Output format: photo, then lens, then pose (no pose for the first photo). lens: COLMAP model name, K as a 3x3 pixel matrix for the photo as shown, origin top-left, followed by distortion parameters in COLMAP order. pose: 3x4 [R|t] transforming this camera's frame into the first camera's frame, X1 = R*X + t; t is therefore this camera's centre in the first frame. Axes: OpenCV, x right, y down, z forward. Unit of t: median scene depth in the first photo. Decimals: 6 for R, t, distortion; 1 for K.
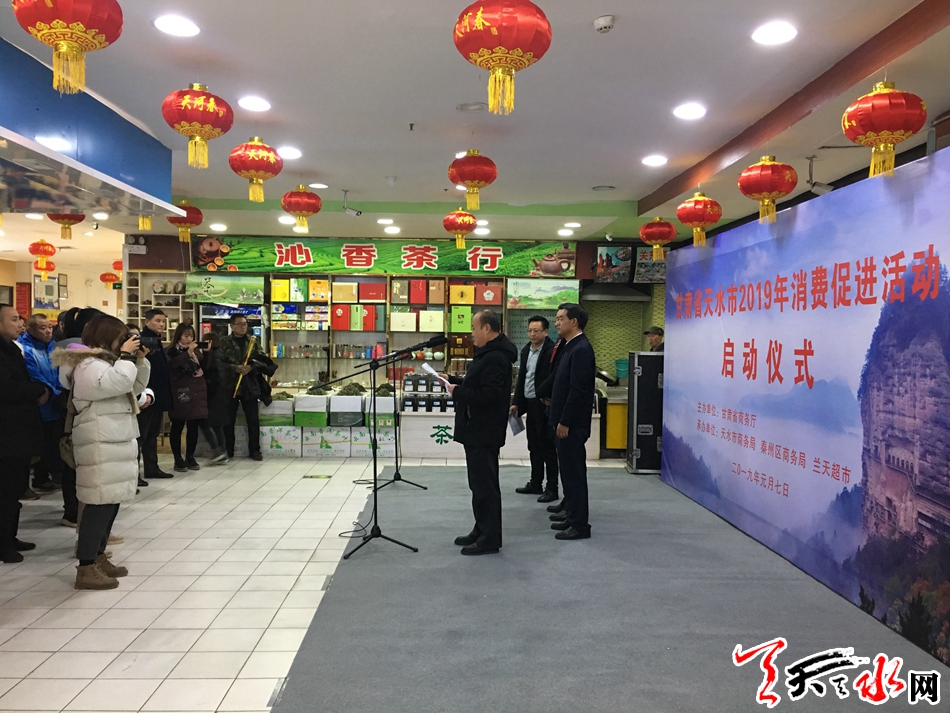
lens RADIAL K [[805.3, 0, 473.8], [0, 805.3, 358.0], [0, 0, 1]] dist [0.078753, -0.130324]
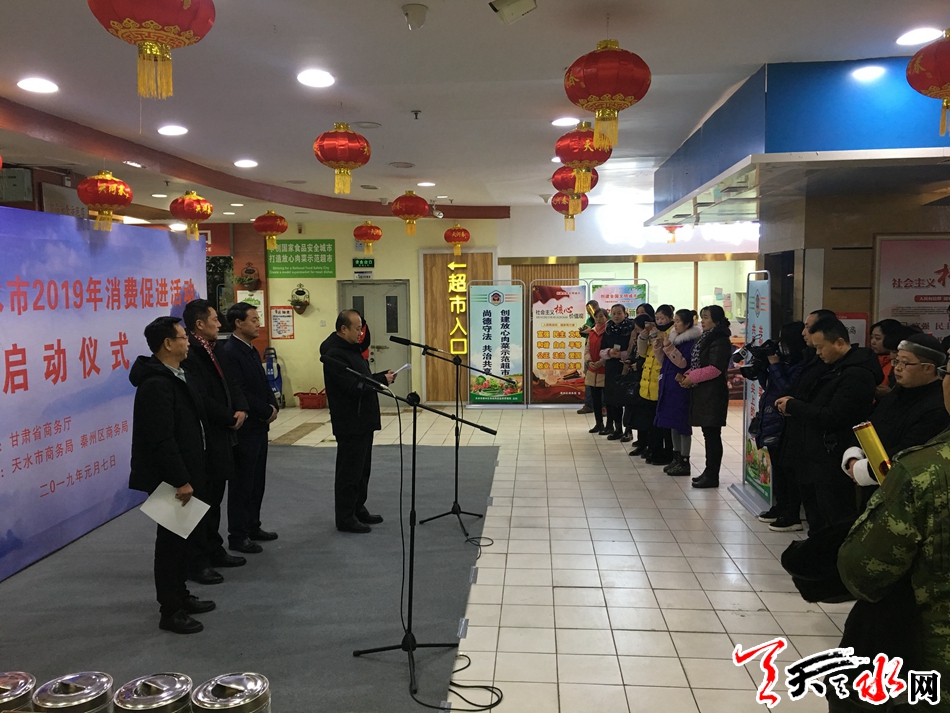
lens RADIAL K [[805.3, 0, 477.1], [0, 805.3, 353.4], [0, 0, 1]] dist [0.078753, -0.130324]
pose [[-0.994730, -0.009712, 0.102070, -0.279695], [0.001429, 0.994094, 0.108515, -0.129160], [-0.102521, 0.108089, -0.988841, 2.229628]]
